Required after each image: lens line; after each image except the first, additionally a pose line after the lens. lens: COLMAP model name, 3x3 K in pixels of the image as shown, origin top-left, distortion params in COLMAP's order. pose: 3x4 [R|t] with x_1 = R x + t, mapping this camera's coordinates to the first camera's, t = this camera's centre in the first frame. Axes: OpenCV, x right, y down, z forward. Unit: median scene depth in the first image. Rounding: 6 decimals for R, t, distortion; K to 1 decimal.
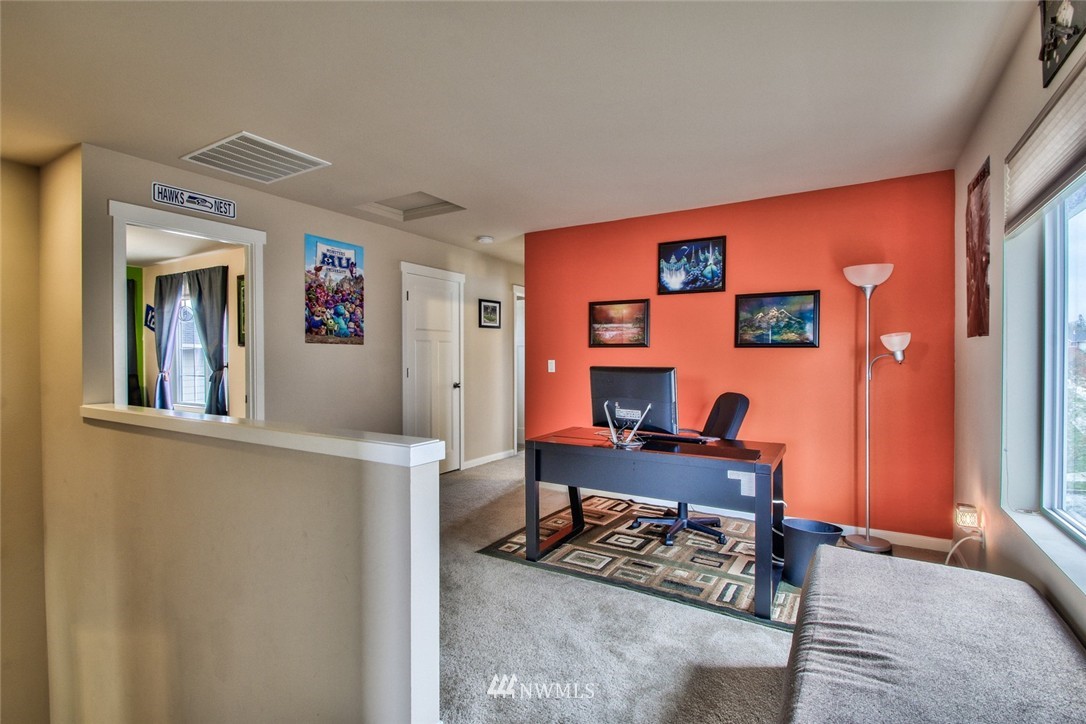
lens RADIAL K [[515.2, 0, 541.8], [0, 515.2, 360.9], [0, 0, 1]] dist [-0.000188, -0.011953]
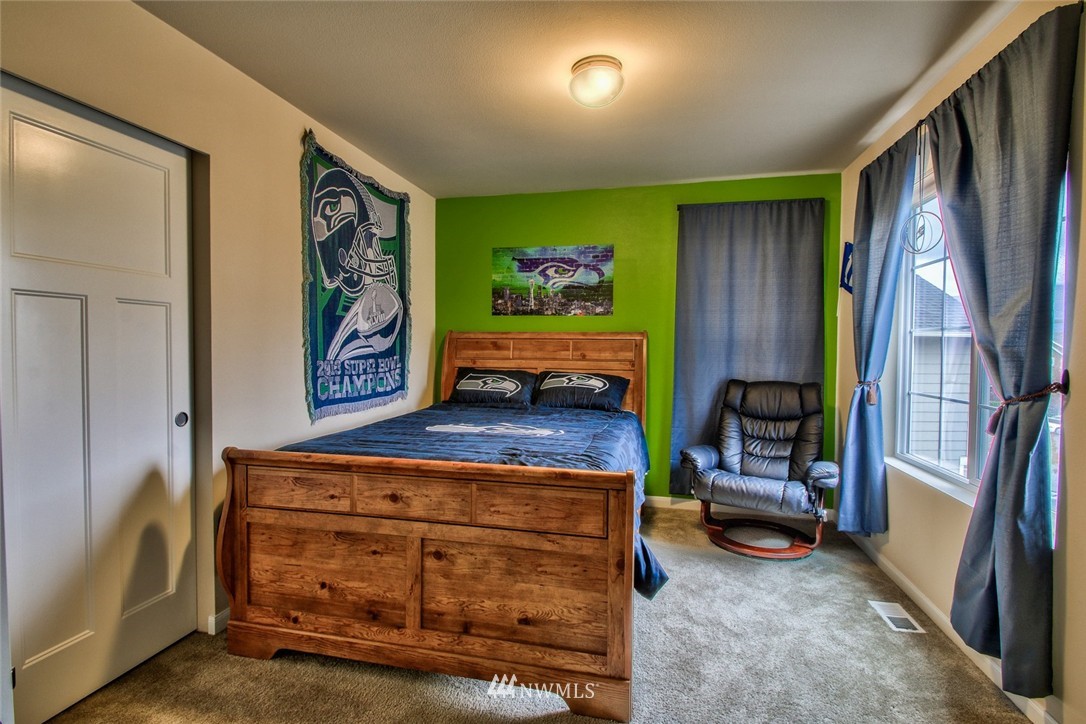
lens RADIAL K [[515.2, 0, 542.3], [0, 515.2, 362.9], [0, 0, 1]] dist [-0.000188, -0.011953]
pose [[0.308348, 0.036937, -0.950556, -0.404518], [-0.025423, 0.999209, 0.030580, -0.002790], [0.950934, 0.014737, 0.309043, 0.599892]]
